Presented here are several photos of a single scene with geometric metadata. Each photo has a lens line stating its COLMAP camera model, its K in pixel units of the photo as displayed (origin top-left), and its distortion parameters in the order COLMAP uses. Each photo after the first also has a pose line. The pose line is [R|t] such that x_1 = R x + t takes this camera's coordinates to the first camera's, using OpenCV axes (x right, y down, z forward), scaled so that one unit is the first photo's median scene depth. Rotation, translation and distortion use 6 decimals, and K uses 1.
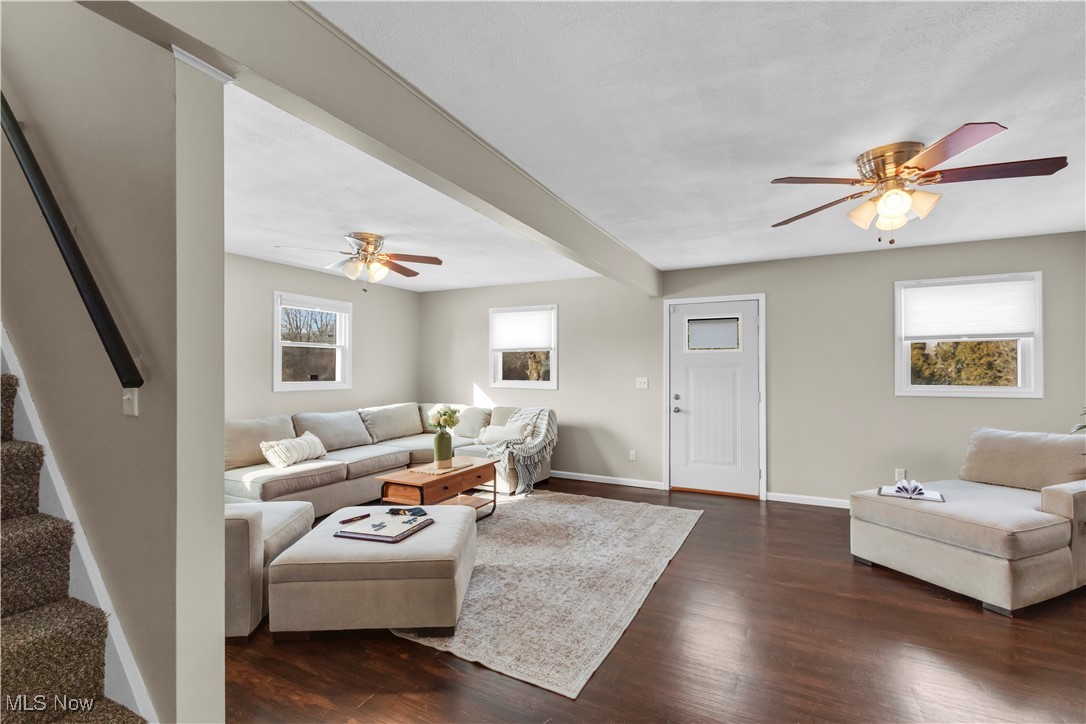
lens RADIAL K [[493.6, 0, 534.2], [0, 493.6, 361.5], [0, 0, 1]] dist [0.003283, 0.000150]
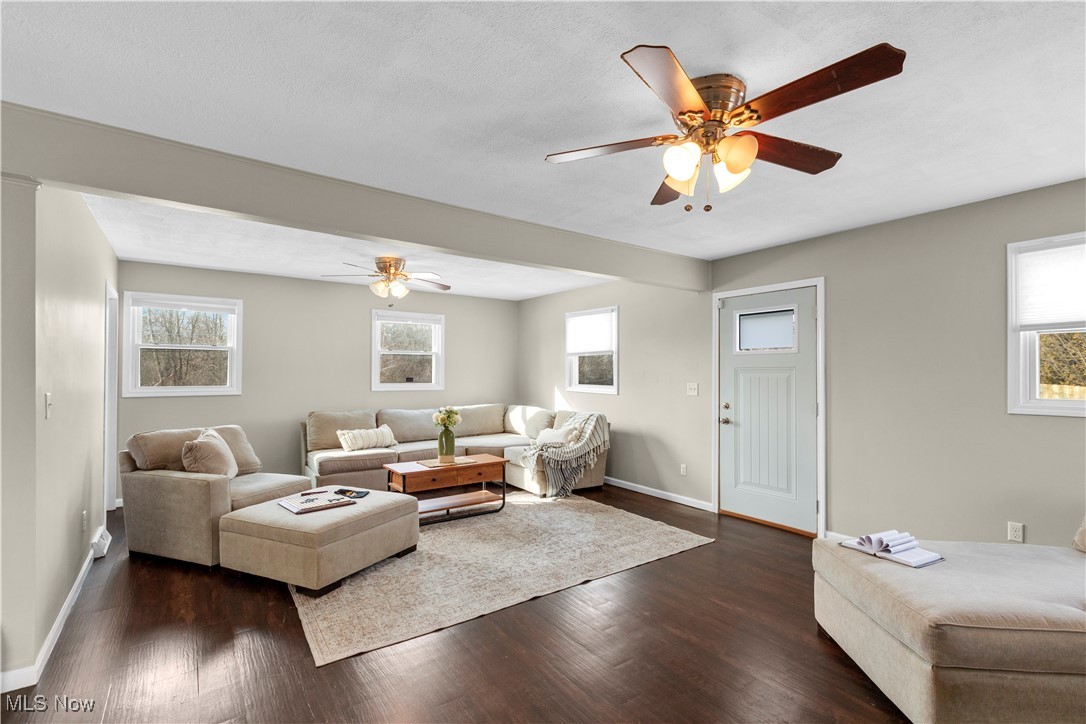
lens RADIAL K [[493.6, 0, 537.9], [0, 493.6, 368.7], [0, 0, 1]] dist [0.003283, 0.000150]
pose [[0.889216, -0.002284, -0.457482, 0.403111], [0.005211, 0.999973, 0.005137, 0.001072], [0.457458, -0.006952, 0.889204, 0.091086]]
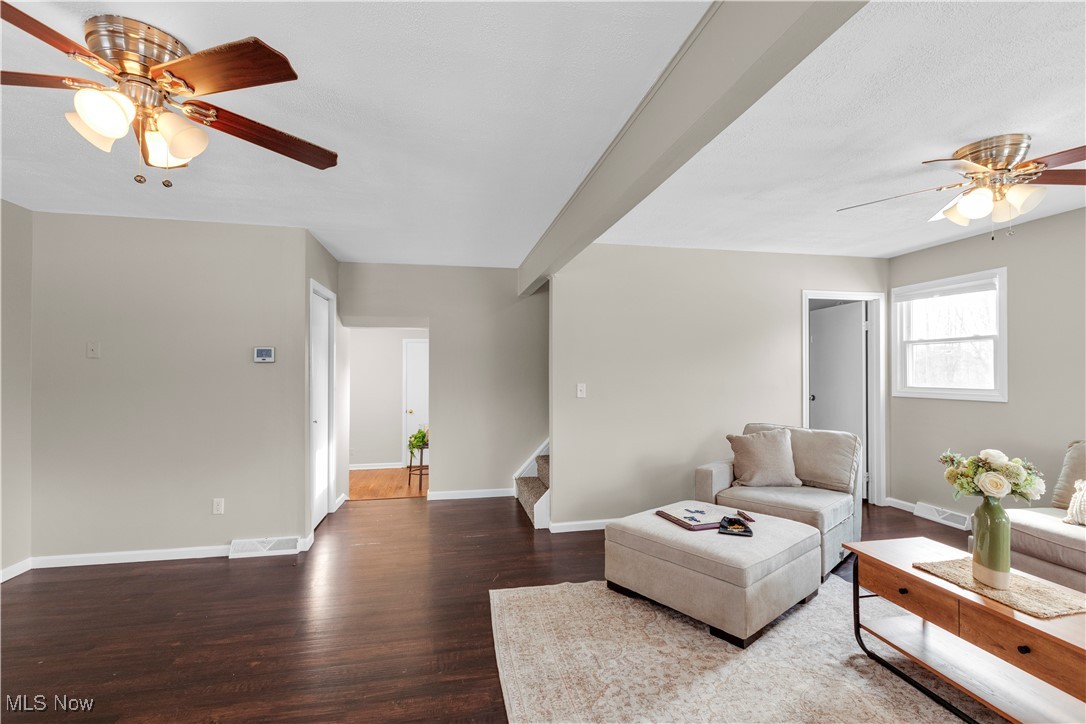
lens RADIAL K [[493.6, 0, 547.9], [0, 493.6, 367.5], [0, 0, 1]] dist [0.003283, 0.000150]
pose [[-0.771844, -0.007543, -0.635768, 0.346856], [0.008088, 0.999732, -0.021680, 0.016463], [0.635761, -0.021875, -0.771576, 0.880719]]
